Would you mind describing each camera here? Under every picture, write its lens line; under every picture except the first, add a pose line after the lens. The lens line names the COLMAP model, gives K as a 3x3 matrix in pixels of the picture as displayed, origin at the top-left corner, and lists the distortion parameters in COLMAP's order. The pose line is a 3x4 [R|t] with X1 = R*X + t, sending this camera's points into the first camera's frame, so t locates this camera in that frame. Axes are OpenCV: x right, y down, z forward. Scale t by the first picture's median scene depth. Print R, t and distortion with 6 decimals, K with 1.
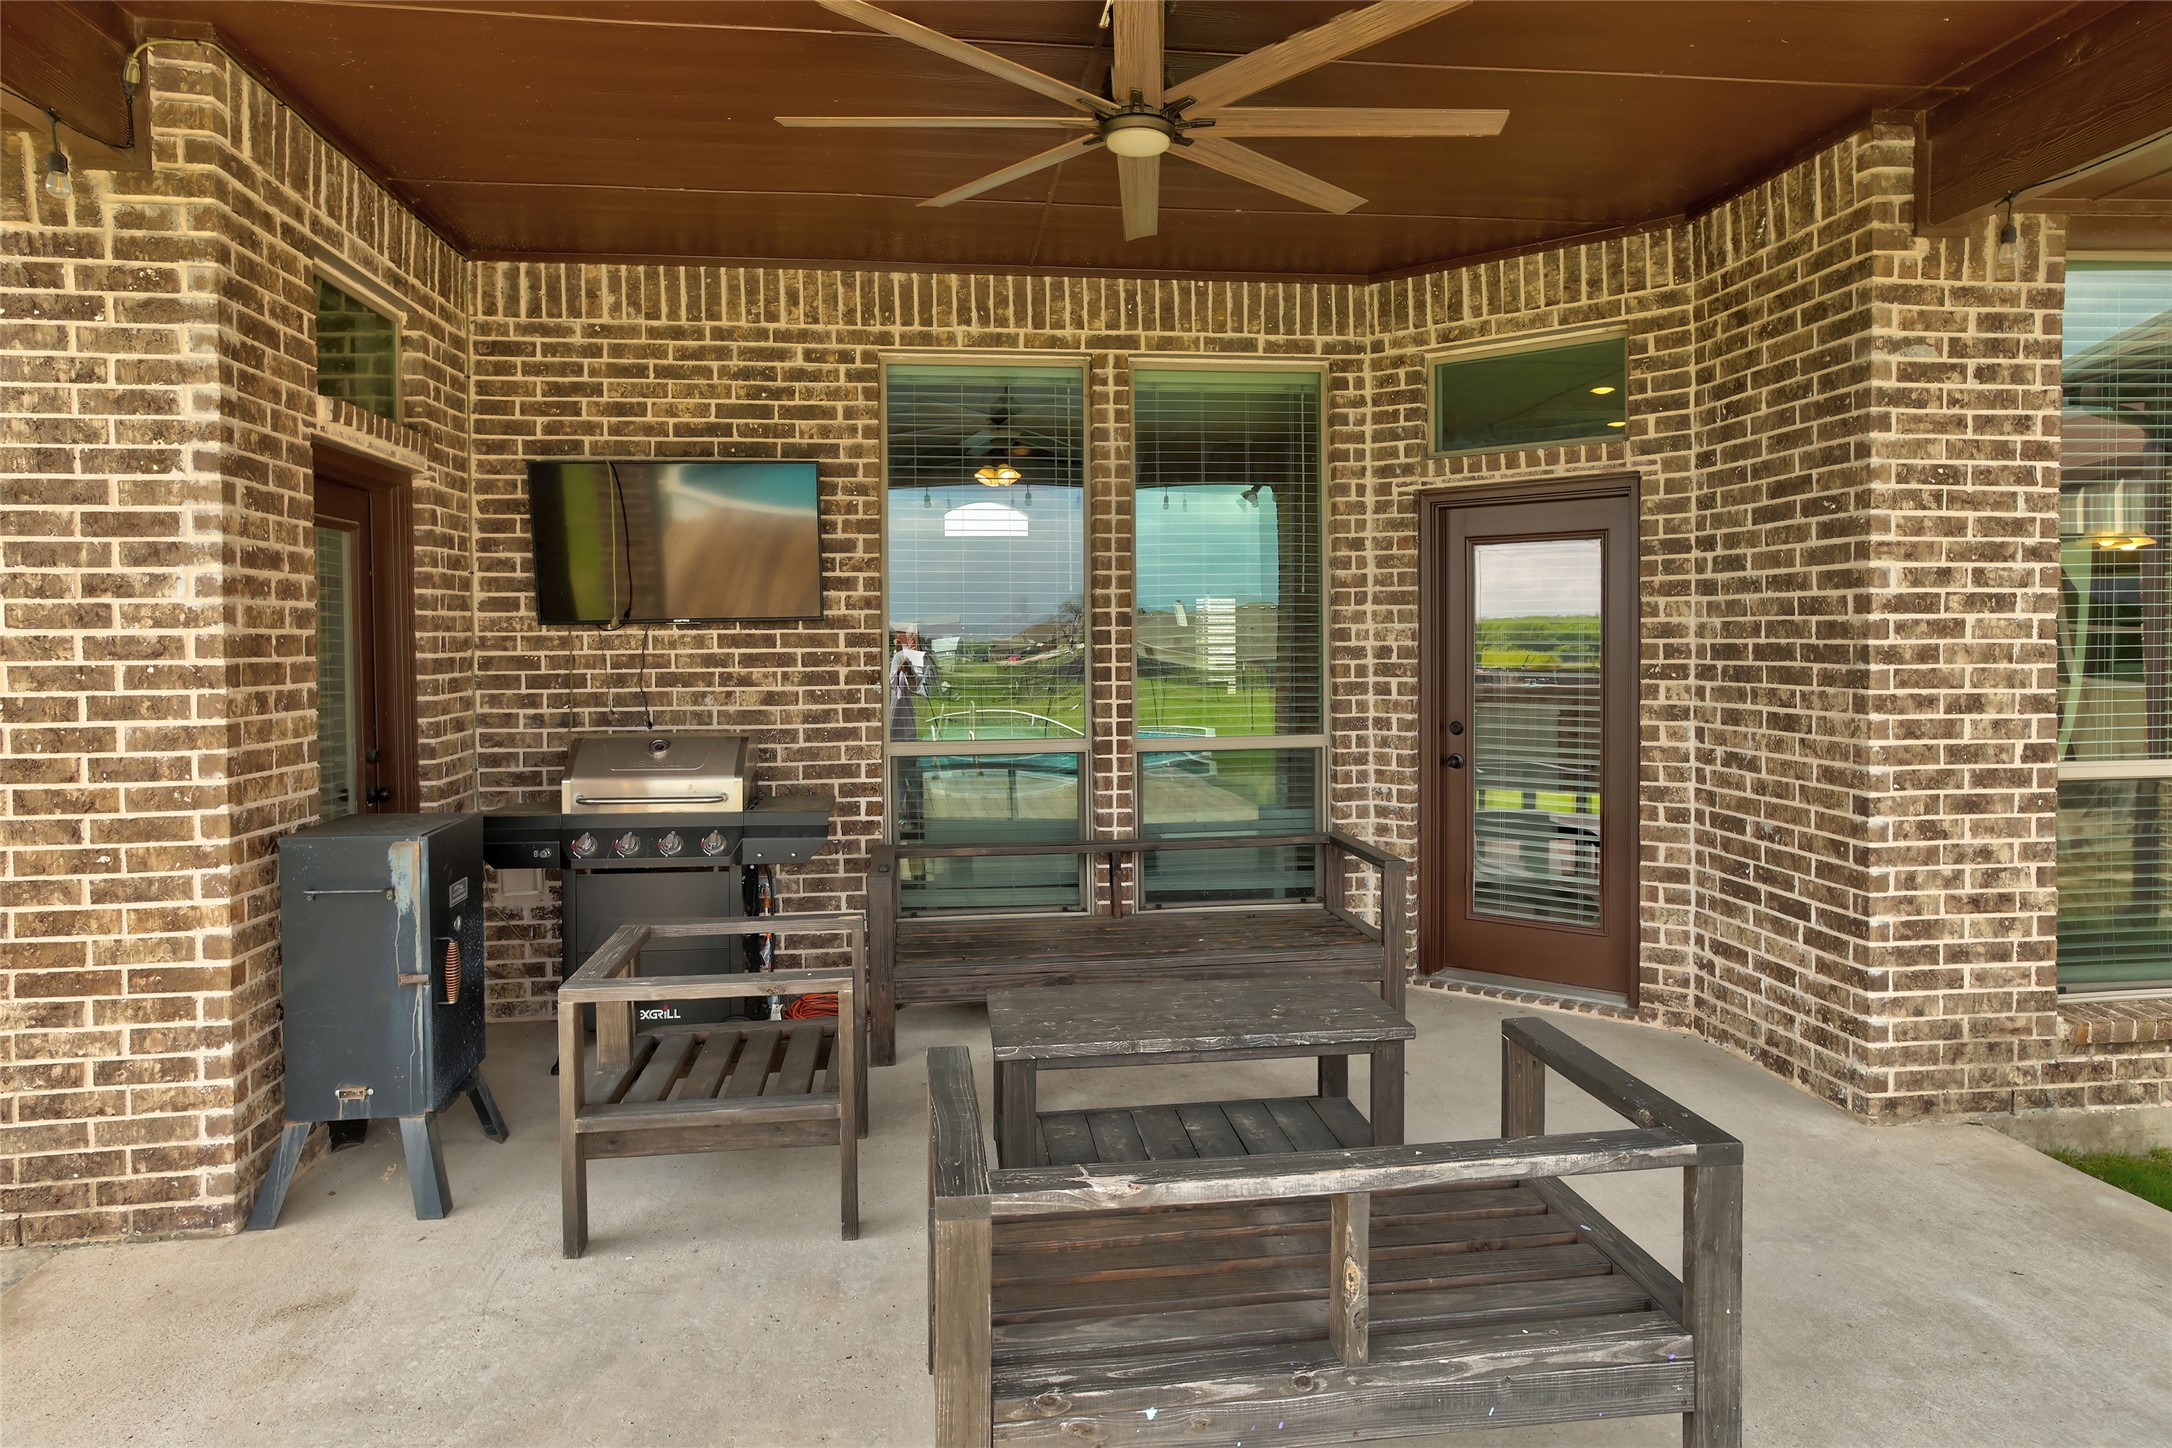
lens RADIAL K [[1248.7, 0, 1083.9], [0, 1248.7, 716.3], [0, 0, 1]] dist [-0.077683, 0.056015]
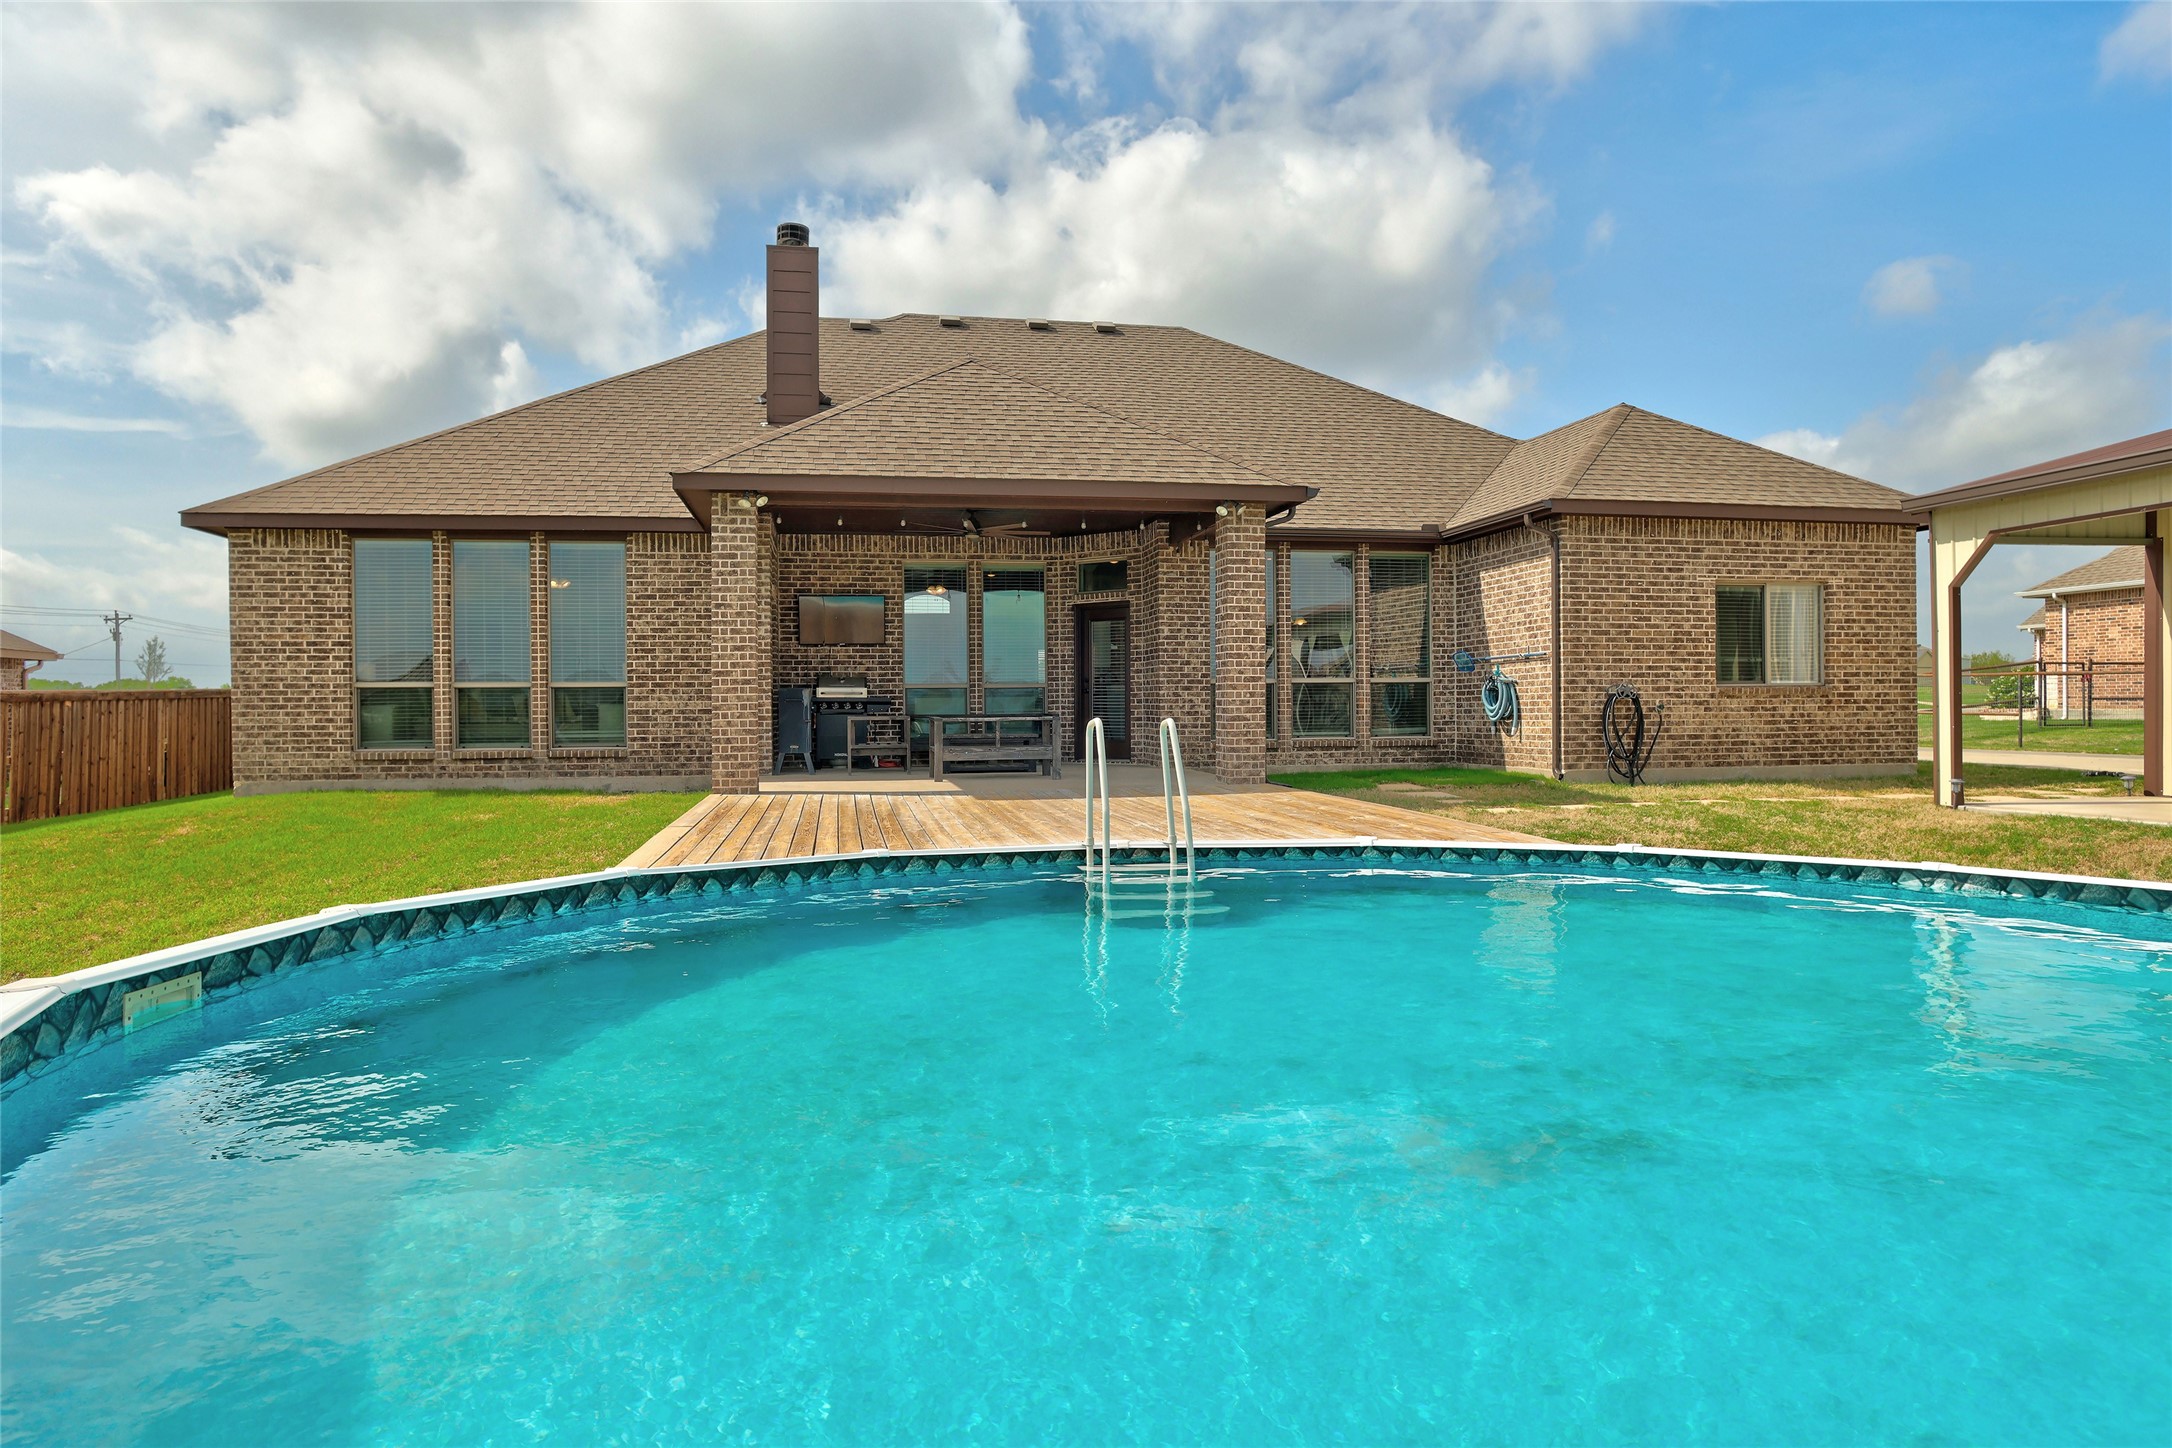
lens RADIAL K [[1248.7, 0, 1083.9], [0, 1248.7, 716.3], [0, 0, 1]] dist [-0.077683, 0.056015]
pose [[0.998022, -0.000452, 0.062866, 0.105145], [0.003315, 0.998962, -0.045438, 0.265834], [-0.062780, 0.045557, 0.996987, -2.320926]]
